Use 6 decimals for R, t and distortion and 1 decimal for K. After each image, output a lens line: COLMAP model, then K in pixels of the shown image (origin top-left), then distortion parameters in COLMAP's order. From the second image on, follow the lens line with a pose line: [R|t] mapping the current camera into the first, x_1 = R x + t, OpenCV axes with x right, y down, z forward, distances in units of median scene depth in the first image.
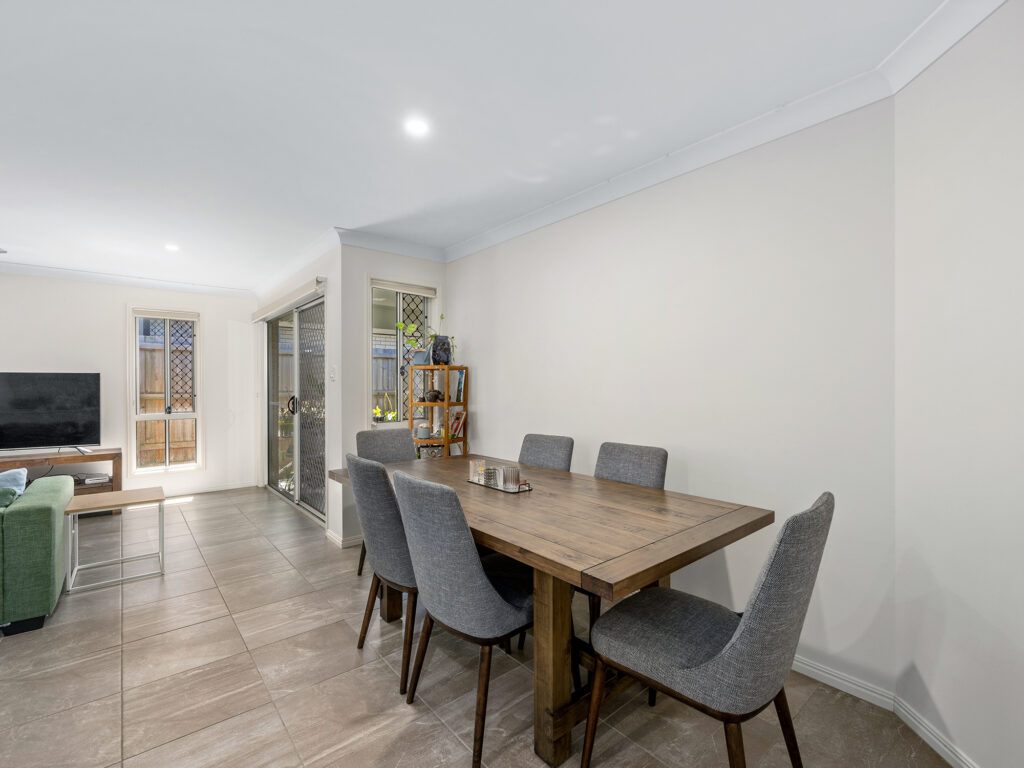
lens RADIAL K [[457.4, 0, 509.1], [0, 457.4, 384.3], [0, 0, 1]] dist [-0.002924, 0.000538]
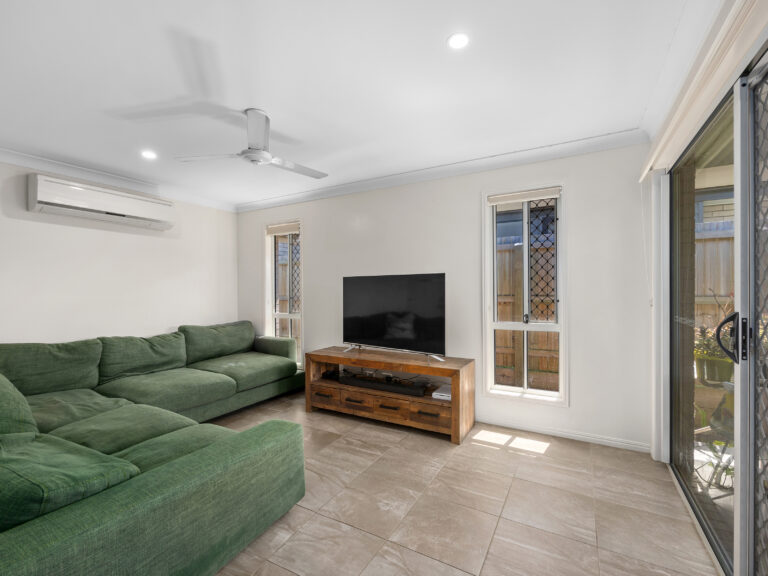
lens RADIAL K [[343.0, 0, 377.0], [0, 343.0, 289.7], [0, 0, 1]] dist [-0.002924, 0.000538]
pose [[0.338352, 0.002596, -0.941016, -0.265879], [0.000308, 0.999996, 0.002869, 0.003234], [0.941020, -0.001261, 0.338350, 0.541763]]
